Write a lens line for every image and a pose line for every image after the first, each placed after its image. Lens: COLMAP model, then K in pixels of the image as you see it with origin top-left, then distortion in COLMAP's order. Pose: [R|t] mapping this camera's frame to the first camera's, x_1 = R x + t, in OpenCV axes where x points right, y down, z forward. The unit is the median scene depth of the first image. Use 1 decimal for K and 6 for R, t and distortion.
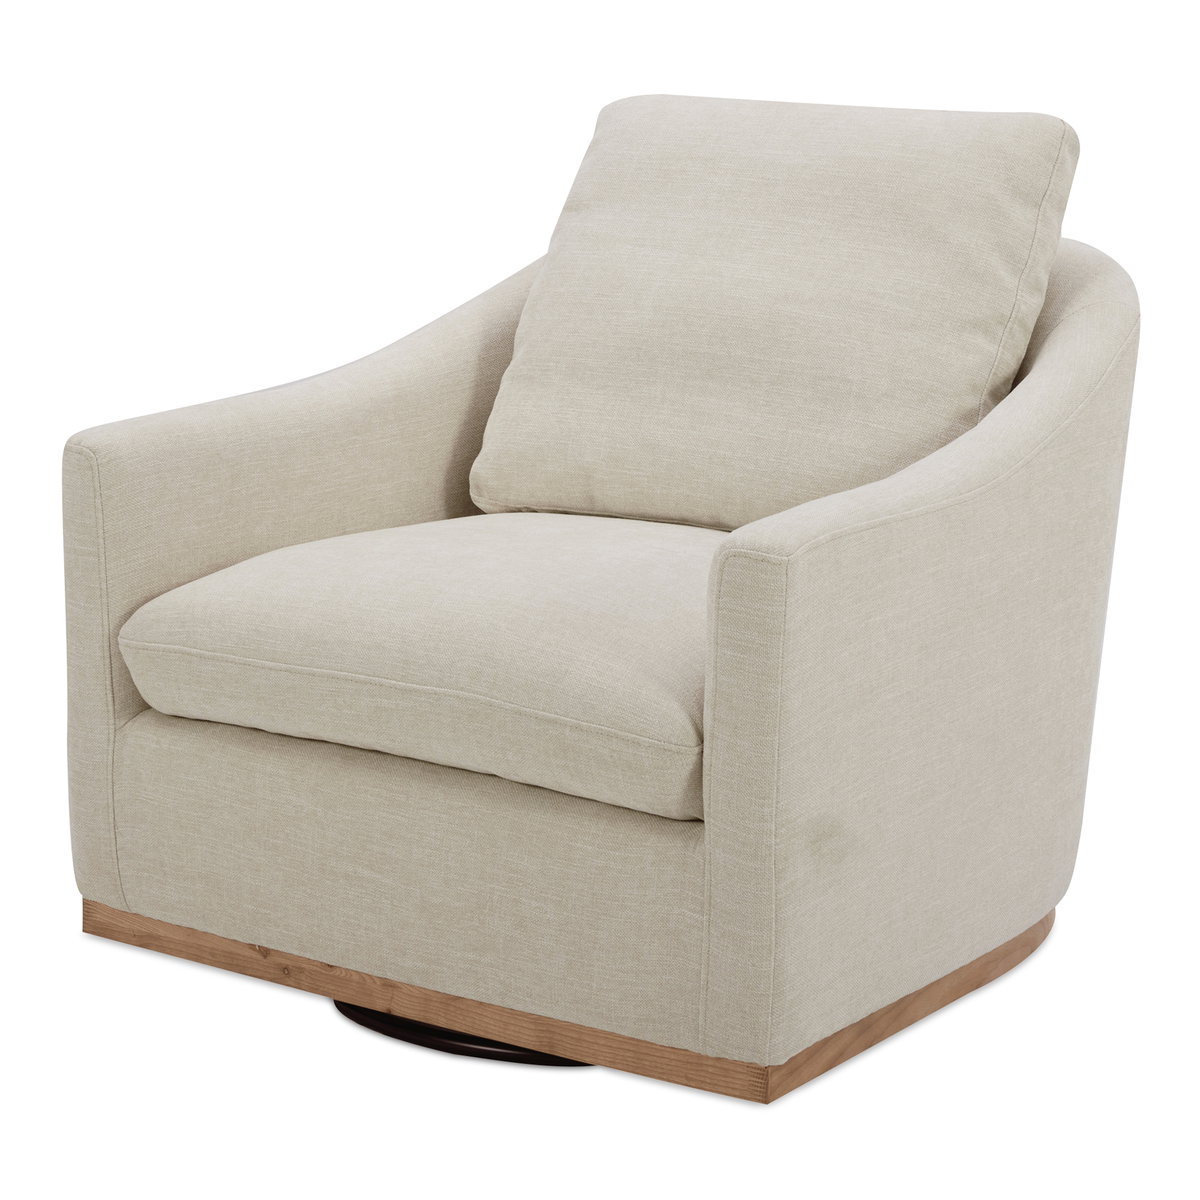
lens RADIAL K [[3938.1, 0, 601.7], [0, 3938.1, 593.7], [0, 0, 1]] dist [0.034609, 0.000000]
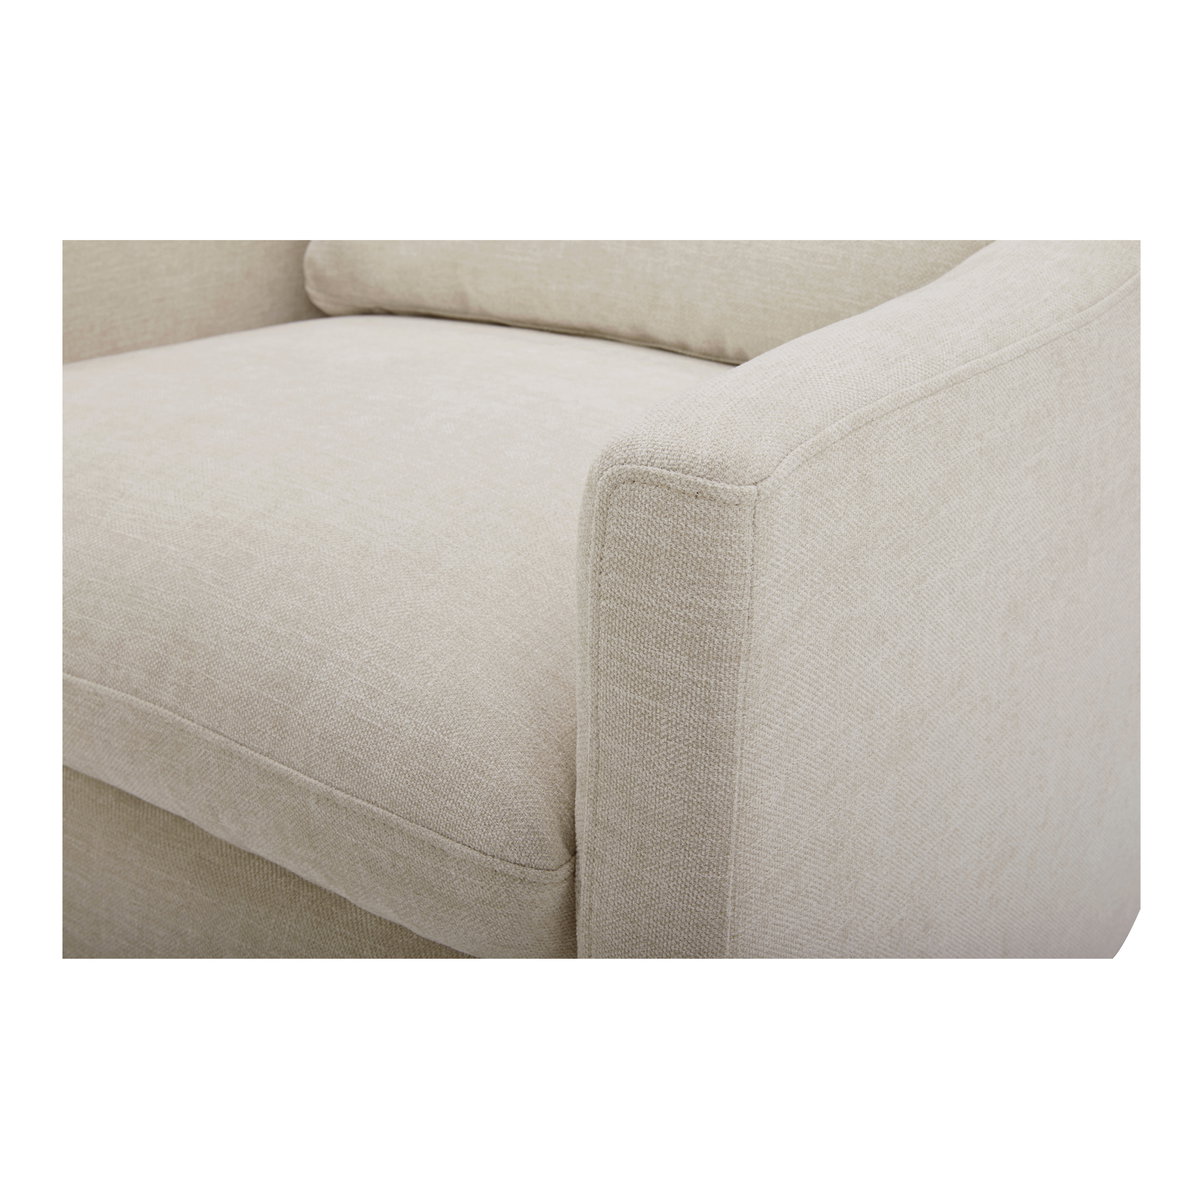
lens RADIAL K [[1954.2, 0, 590.0], [0, 1954.2, 600.4], [0, 0, 1]] dist [-0.069407, 0.000000]
pose [[0.999550, -0.004191, -0.029703, 0.031003], [0.008867, 0.987227, 0.159071, -0.027022], [0.028656, -0.159263, 0.986820, 0.690128]]
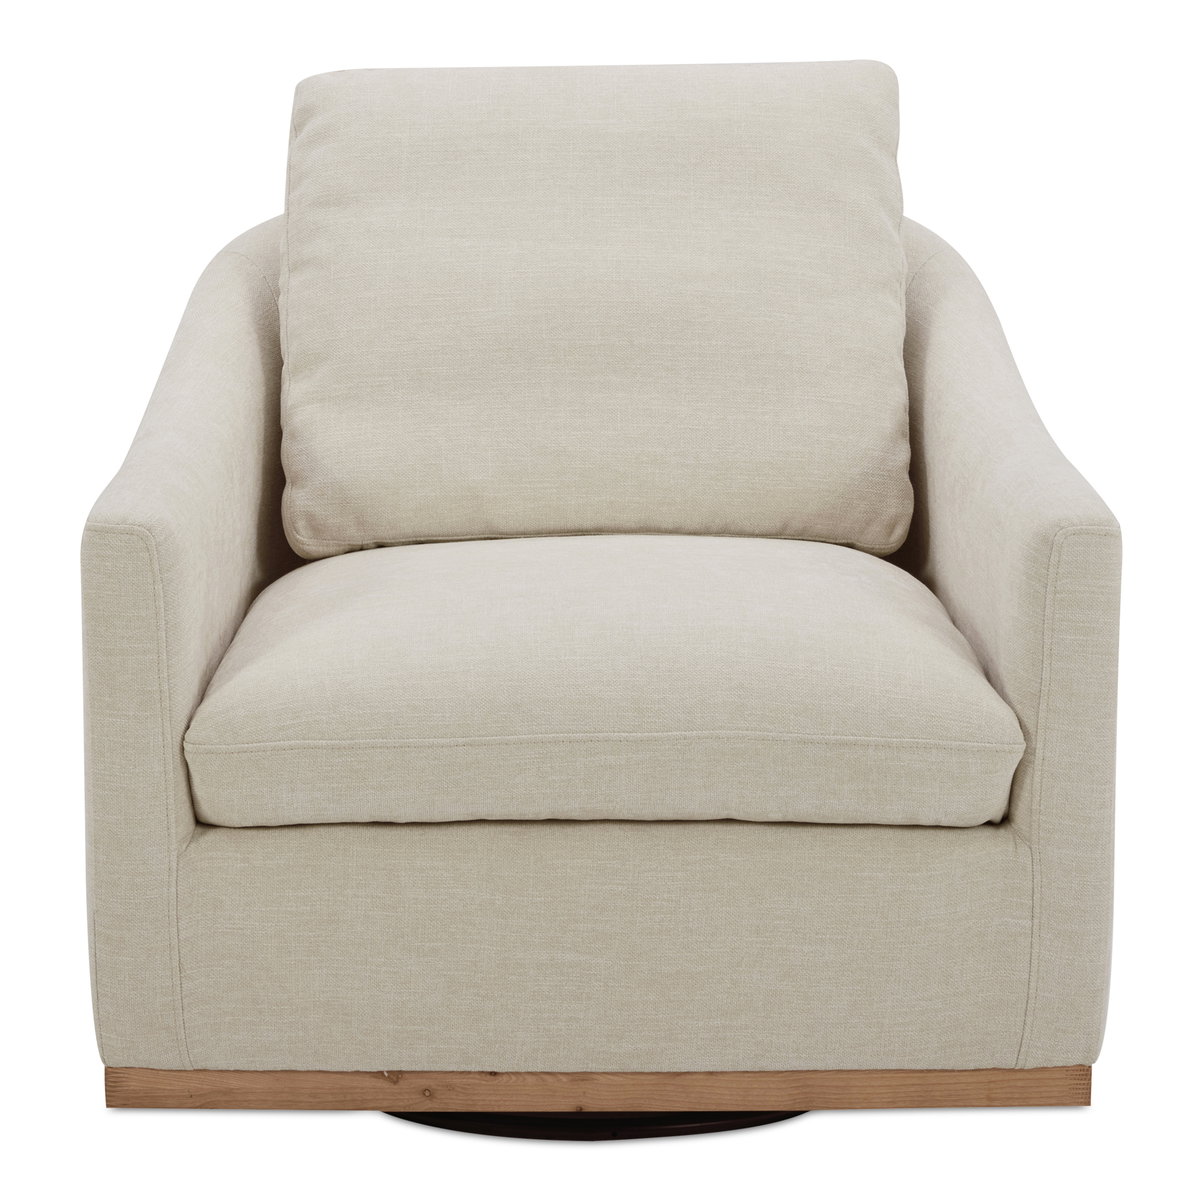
lens RADIAL K [[4437.2, 0, 600.1], [0, 4437.2, 603.9], [0, 0, 1]] dist [-0.004648, 0.000000]
pose [[0.792902, -0.134014, 0.594429, -0.609955], [0.133424, 0.990026, 0.045229, -0.049702], [-0.594562, 0.043449, 0.802875, 0.183621]]
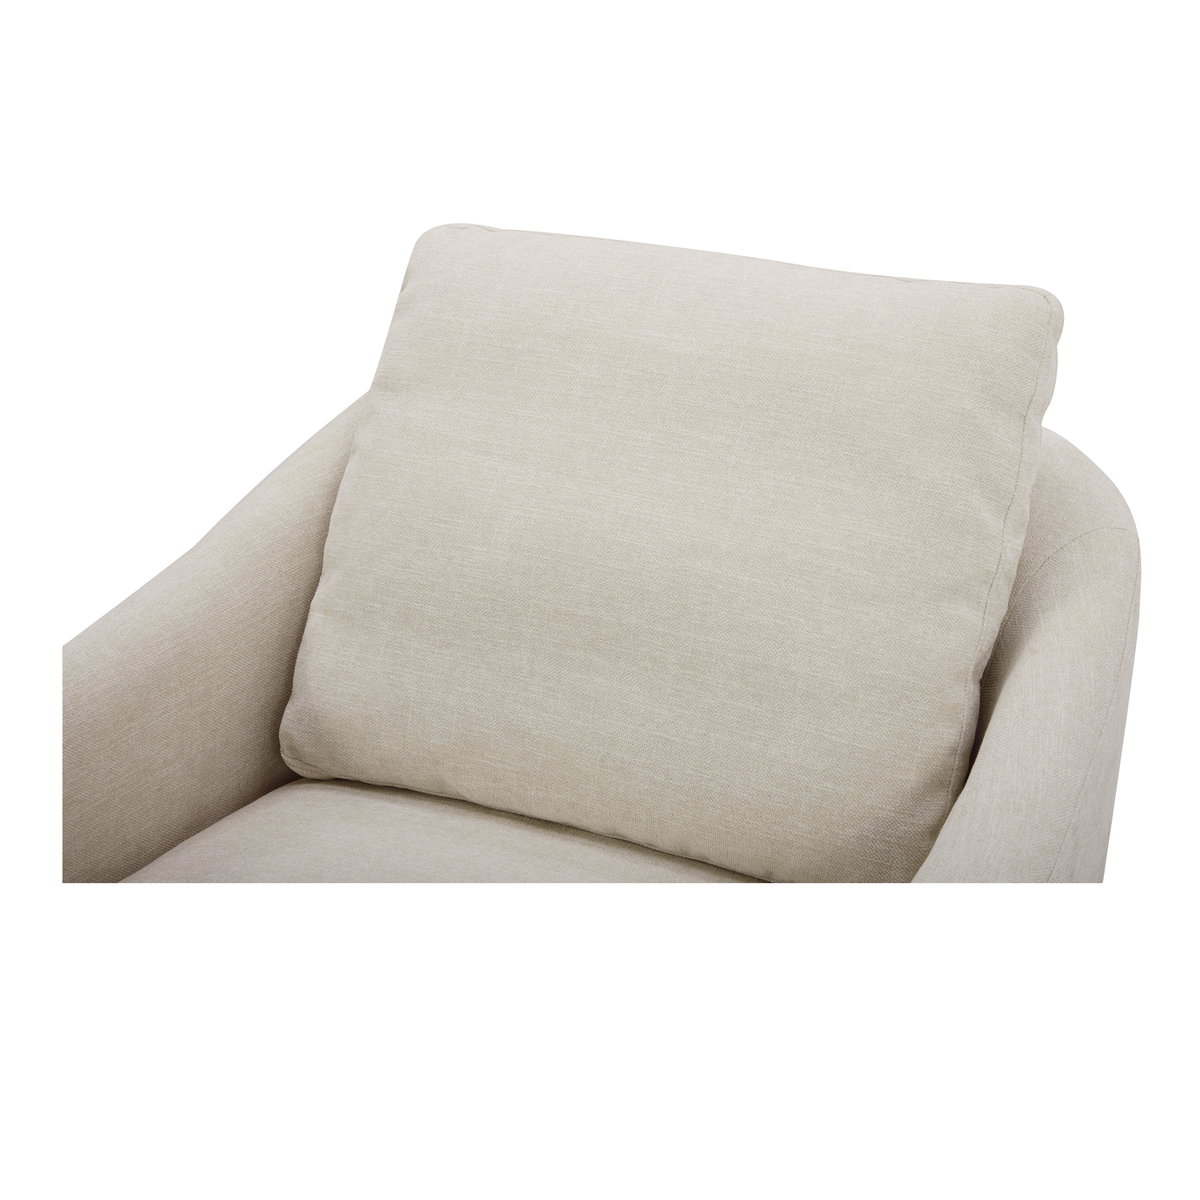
lens RADIAL K [[2137.7, 0, 608.2], [0, 2137.7, 510.0], [0, 0, 1]] dist [-0.031265, 0.000000]
pose [[0.989637, -0.061363, 0.129817, -0.022553], [0.041546, 0.987783, 0.150196, -0.147703], [-0.137447, -0.143246, 0.980096, 0.615145]]
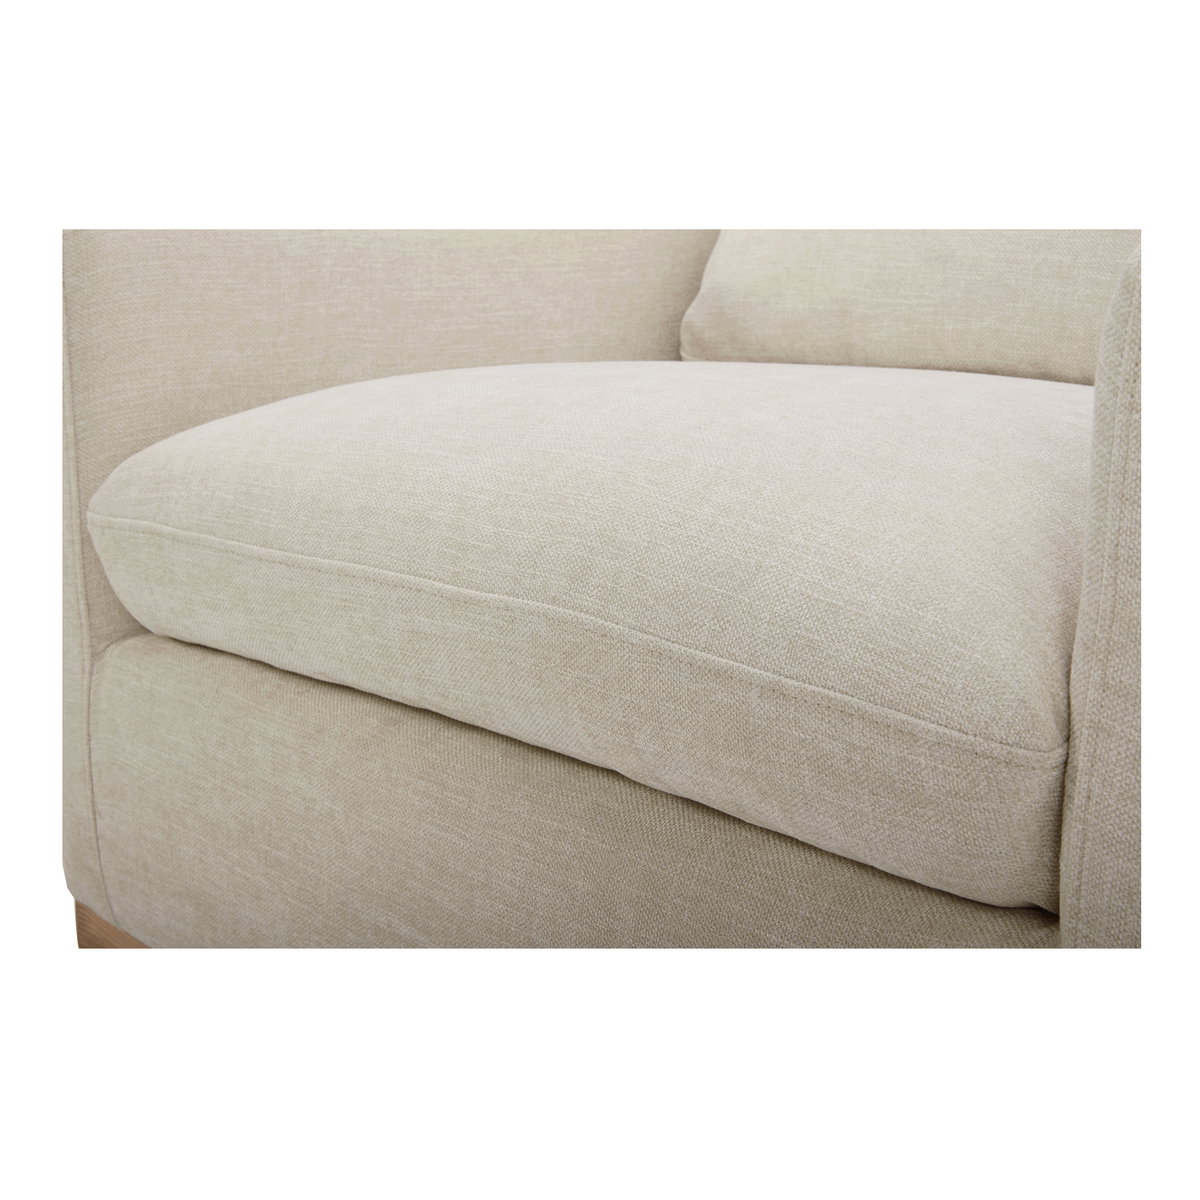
lens RADIAL K [[1851.0, 0, 588.5], [0, 1851.0, 587.6], [0, 0, 1]] dist [-0.081746, 0.000000]
pose [[0.987007, 0.039151, -0.155831, 0.004680], [-0.040857, 0.999135, -0.007759, 0.022441], [0.155393, 0.014025, 0.987753, 0.713993]]
